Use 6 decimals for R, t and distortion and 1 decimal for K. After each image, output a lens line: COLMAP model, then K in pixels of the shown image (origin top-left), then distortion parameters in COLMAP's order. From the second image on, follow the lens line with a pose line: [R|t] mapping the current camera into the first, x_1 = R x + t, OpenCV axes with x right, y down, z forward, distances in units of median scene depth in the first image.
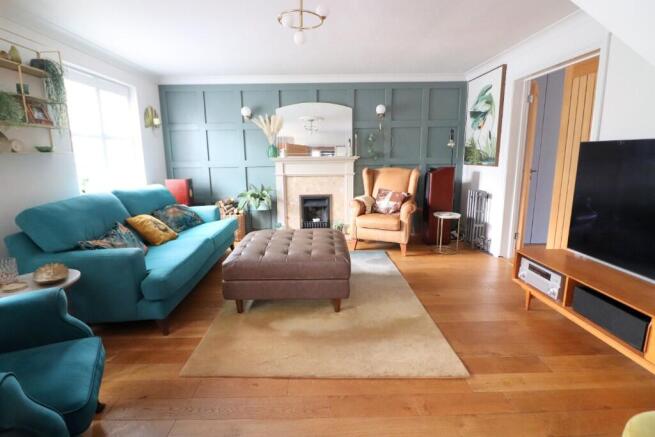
lens RADIAL K [[321.2, 0, 325.0], [0, 321.2, 217.5], [0, 0, 1]] dist [-0.024379, -0.000202]
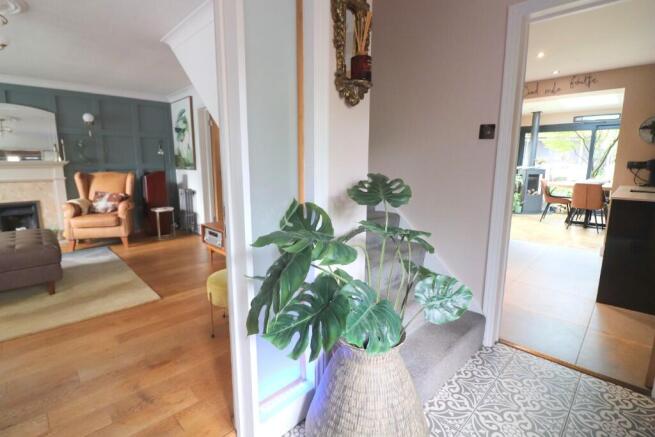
lens RADIAL K [[307.3, 0, 317.8], [0, 307.3, 215.7], [0, 0, 1]] dist [-0.008240, -0.006976]
pose [[0.730716, -0.096943, 0.675764, 0.015078], [0.113257, 0.993364, 0.020037, 0.058471], [-0.673221, 0.061894, 0.736846, -0.268049]]
